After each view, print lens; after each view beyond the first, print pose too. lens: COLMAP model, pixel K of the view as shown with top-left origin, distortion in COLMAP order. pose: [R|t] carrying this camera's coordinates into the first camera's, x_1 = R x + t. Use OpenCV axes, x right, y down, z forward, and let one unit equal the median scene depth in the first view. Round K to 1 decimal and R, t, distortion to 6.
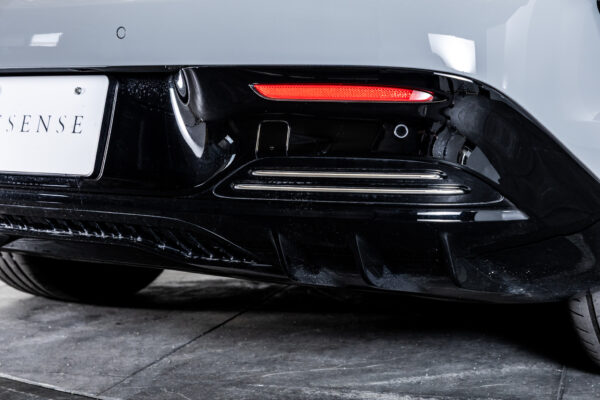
lens RADIAL K [[1229.2, 0, 300.0], [0, 1229.2, 200.0], [0, 0, 1]] dist [-0.009583, 0.204755]
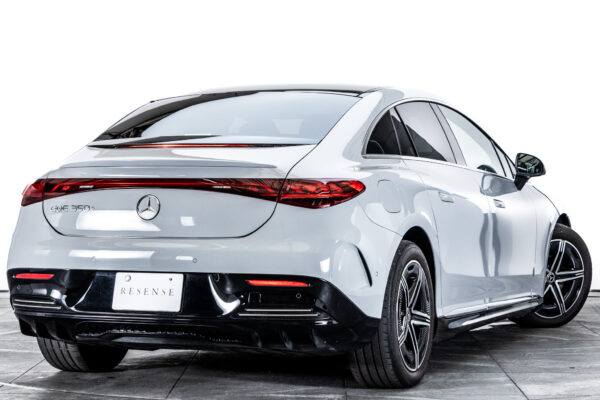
lens RADIAL K [[1497.1, 0, 300.0], [0, 1497.1, 200.0], [0, 0, 1]] dist [0.074260, 0.681677]
pose [[0.971074, -0.006778, 0.238681, -0.771920], [0.021906, 0.997910, -0.060788, -0.064202], [-0.237771, 0.064258, 0.969194, -2.528315]]
